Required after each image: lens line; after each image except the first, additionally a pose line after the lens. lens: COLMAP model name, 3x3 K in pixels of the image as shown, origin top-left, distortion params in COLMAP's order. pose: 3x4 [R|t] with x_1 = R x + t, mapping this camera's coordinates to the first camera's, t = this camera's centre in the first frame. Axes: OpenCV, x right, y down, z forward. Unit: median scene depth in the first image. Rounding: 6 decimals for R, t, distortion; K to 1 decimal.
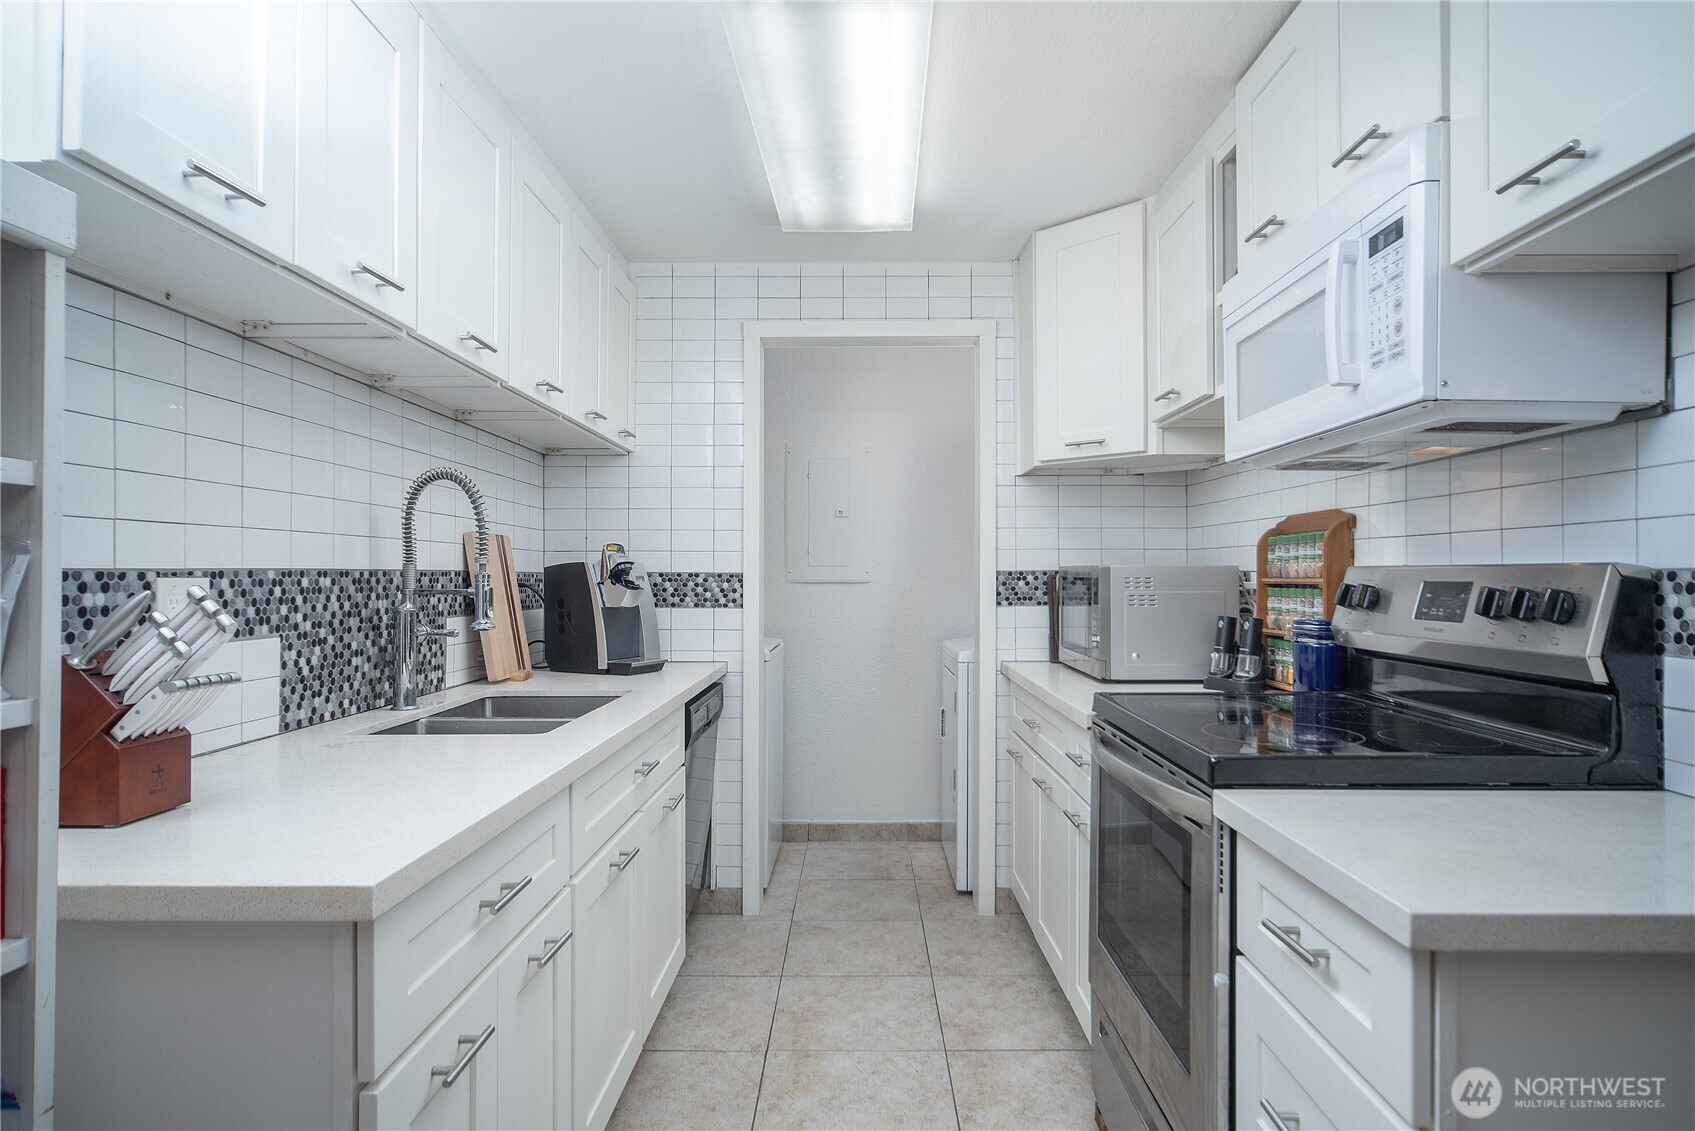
lens RADIAL K [[944.4, 0, 846.7], [0, 944.4, 567.7], [0, 0, 1]] dist [-0.013114, 0.005370]
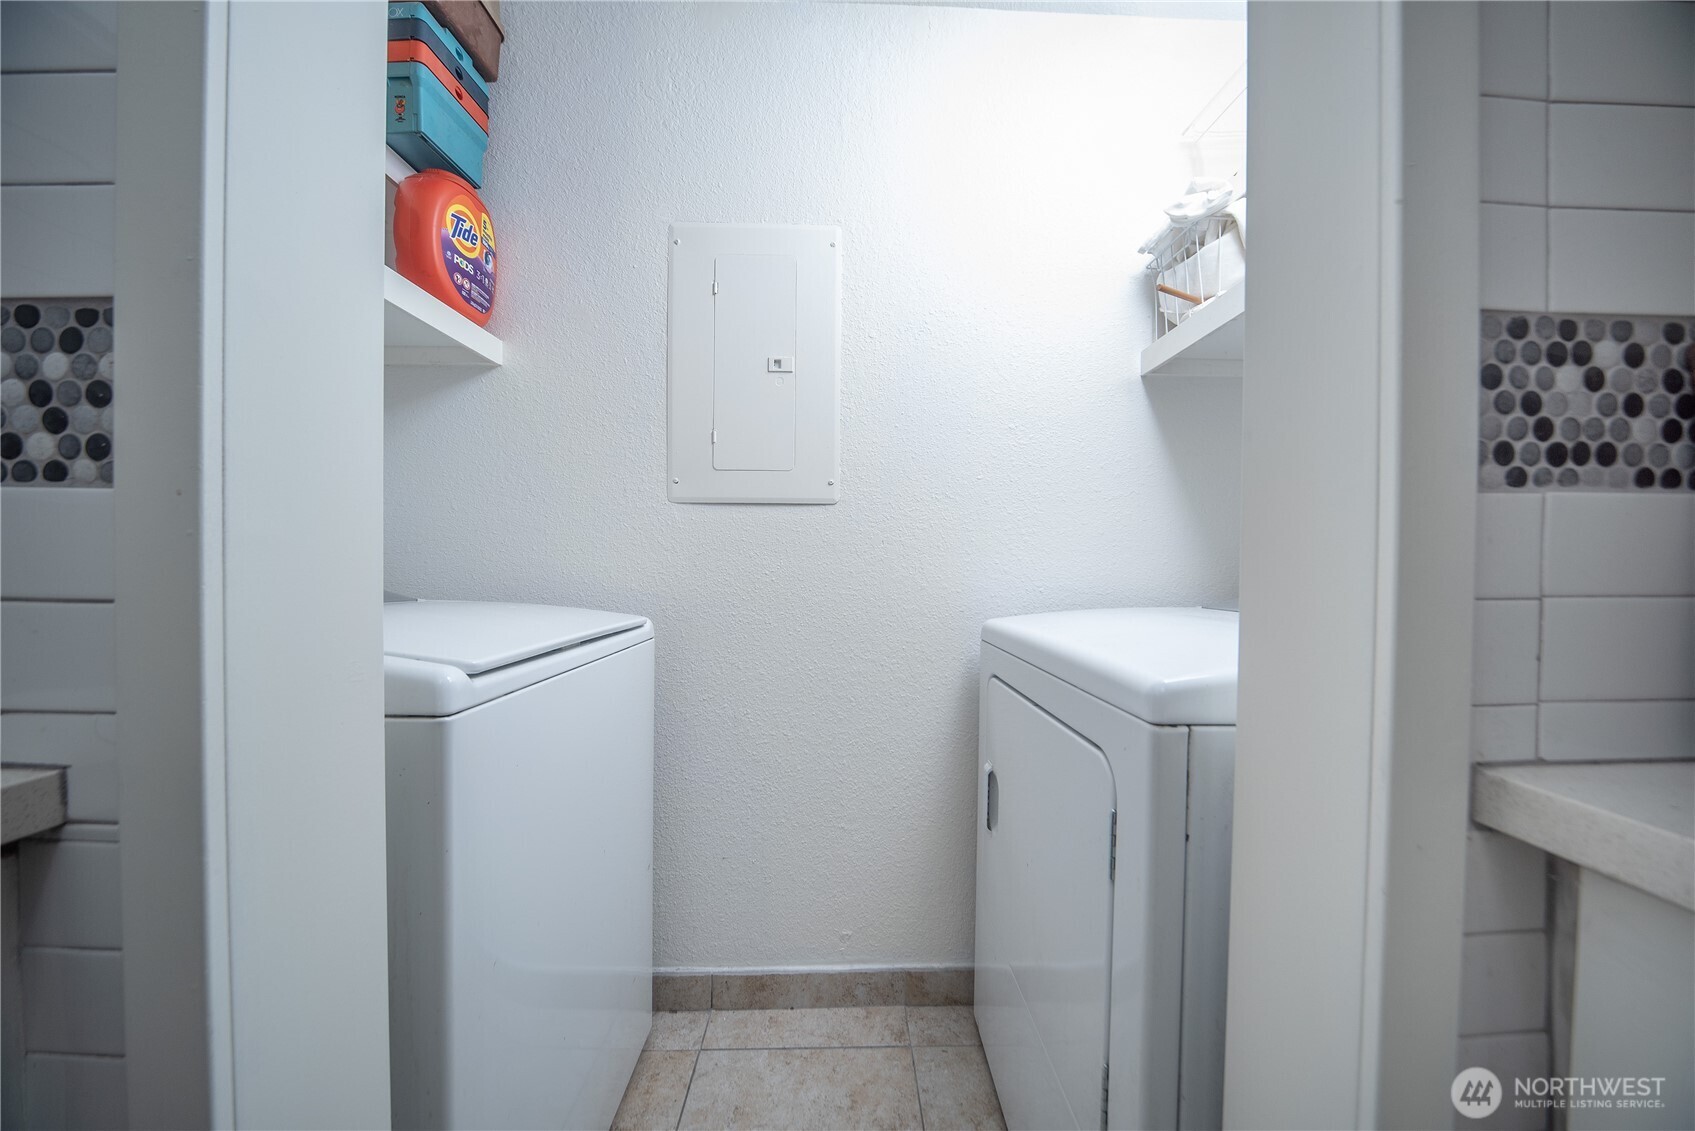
lens RADIAL K [[601.6, 0, 857.2], [0, 601.6, 572.6], [0, 0, 1]] dist [-0.015566, 0.001430]
pose [[0.998807, 0.006816, 0.048364, 0.041490], [-0.008266, 0.999520, 0.029848, 0.085612], [-0.048137, -0.030212, 0.998384, 1.351231]]
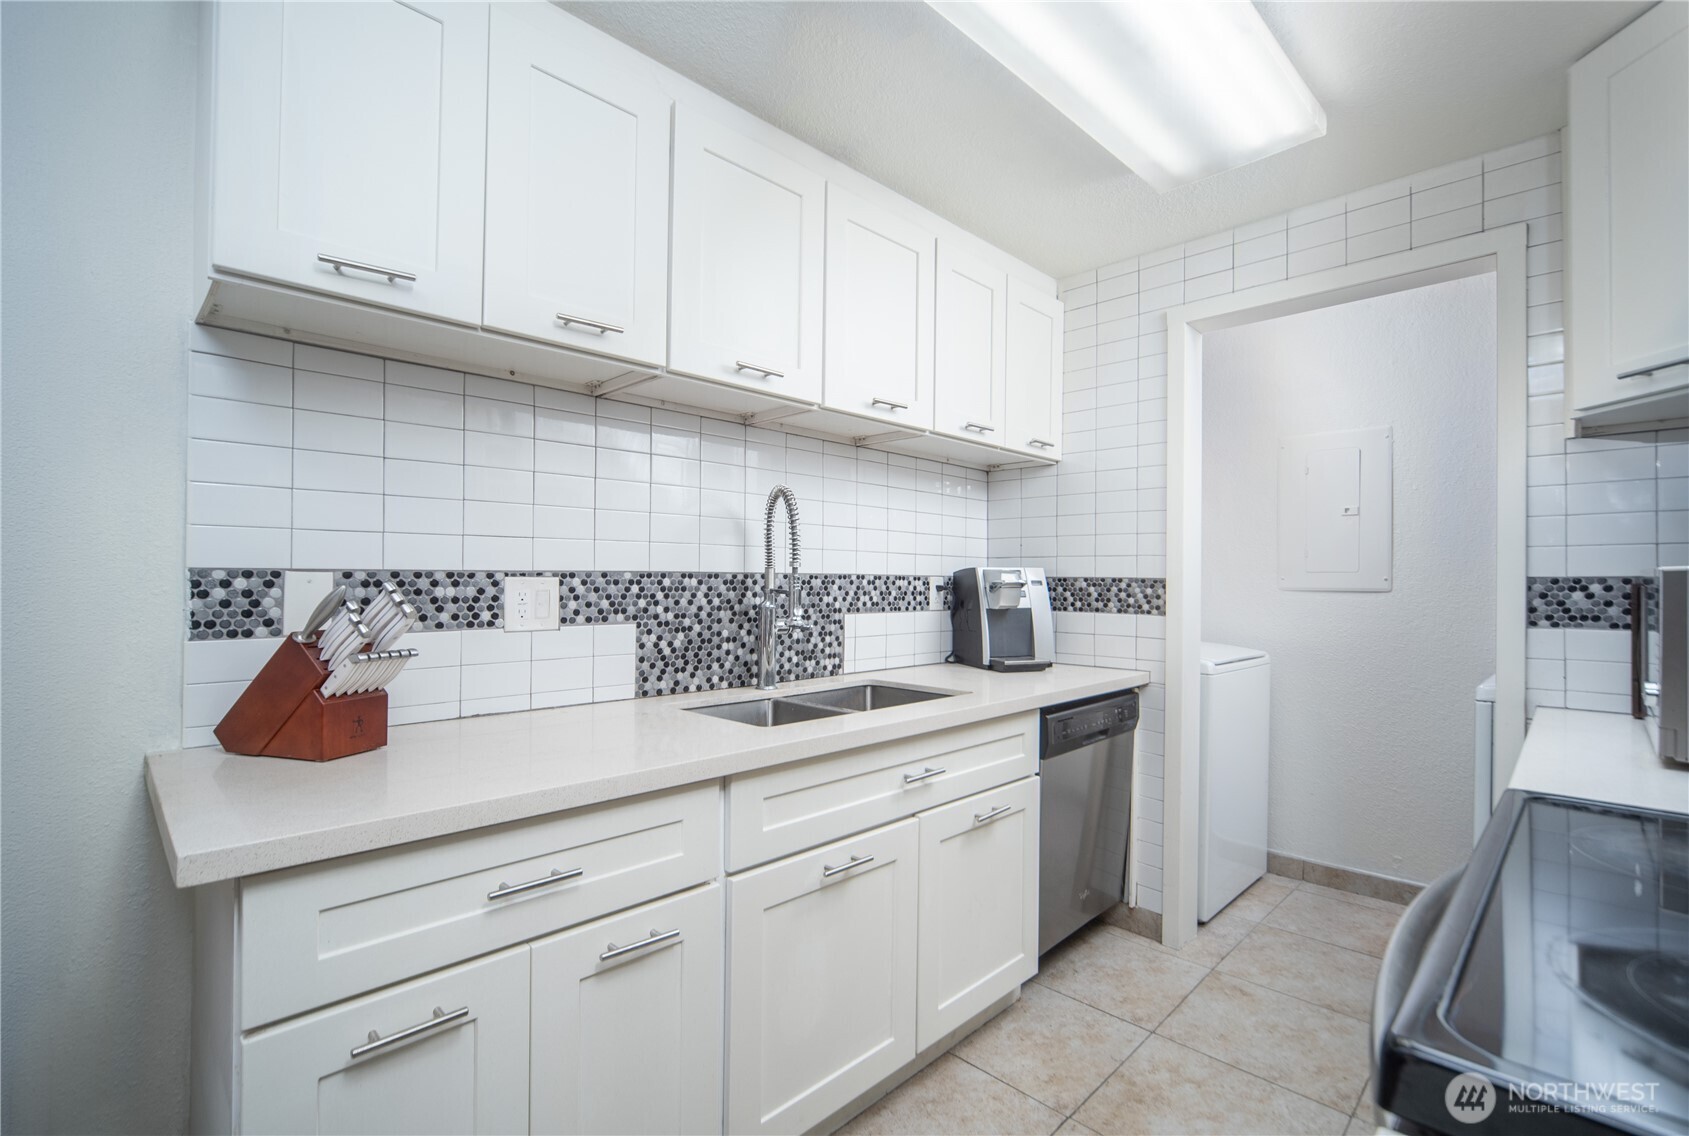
lens RADIAL K [[755.6, 0, 838.9], [0, 755.6, 572.5], [0, 0, 1]] dist [-0.019820, 0.004147]
pose [[0.719647, 0.000461, -0.694340, 0.267190], [-0.002382, 0.999996, -0.001805, 0.003293], [0.694336, 0.002953, 0.719645, 0.369847]]
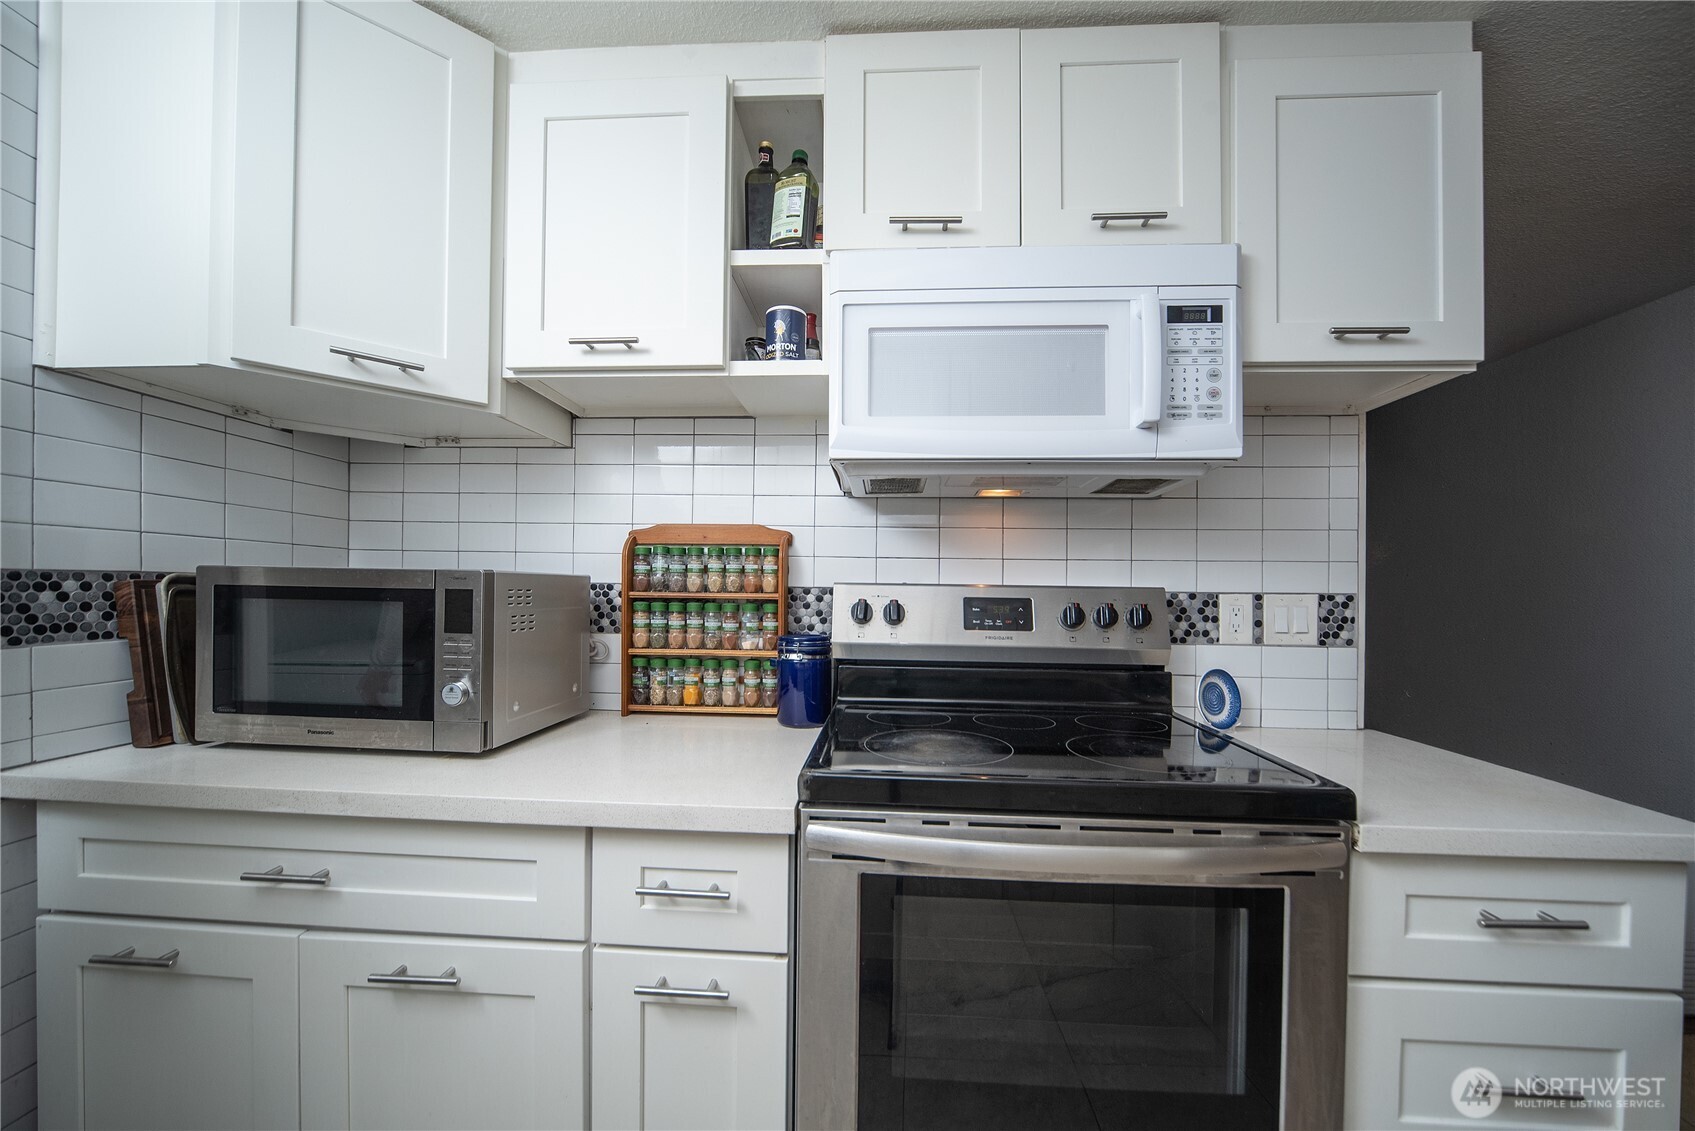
lens RADIAL K [[630.8, 0, 851.7], [0, 630.8, 591.7], [0, 0, 1]] dist [-0.017947, 0.002265]
pose [[0.054301, 0.000251, 0.998525, -0.157210], [-0.022238, 0.999752, 0.000958, 0.007316], [-0.998277, -0.022257, 0.054293, 0.888680]]
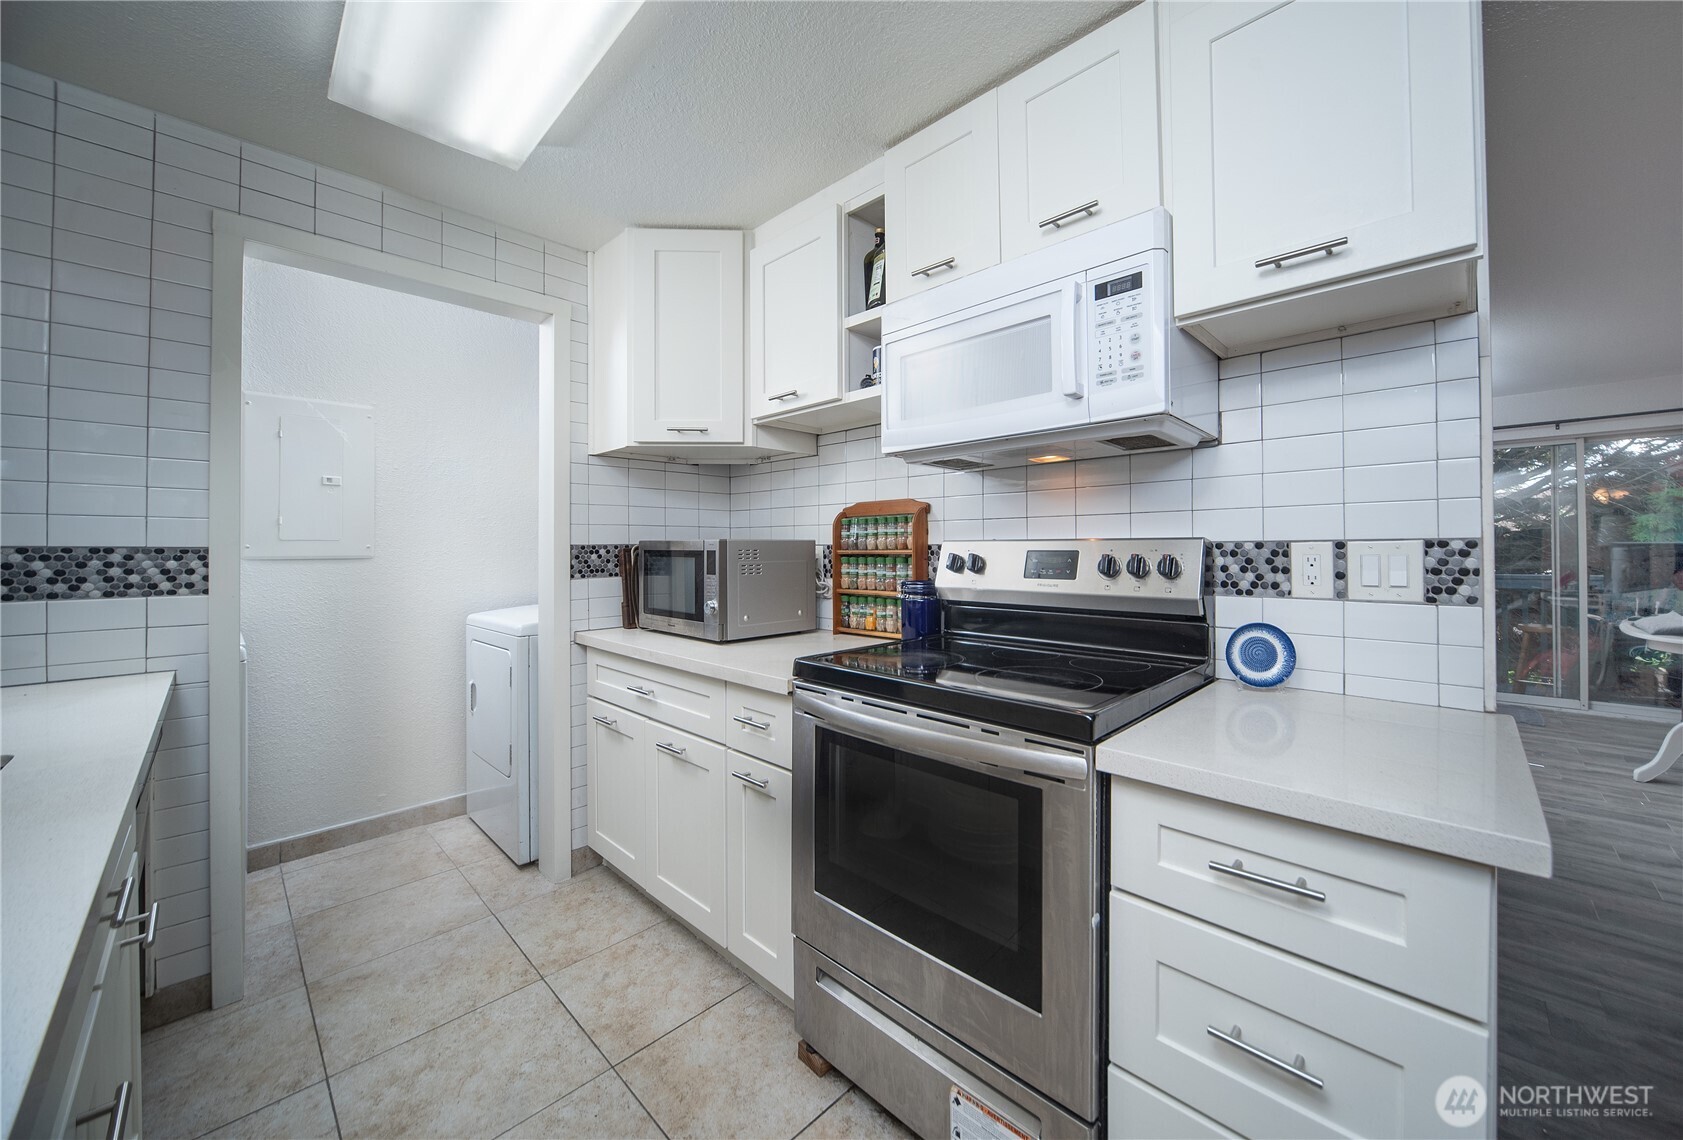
lens RADIAL K [[625.9, 0, 905.9], [0, 625.9, 544.1], [0, 0, 1]] dist [-0.016511, 0.001226]
pose [[0.658876, 0.001982, 0.752249, -0.171459], [-0.001469, 0.999998, -0.001348, 0.004623], [-0.752250, -0.000217, 0.658877, 0.419247]]
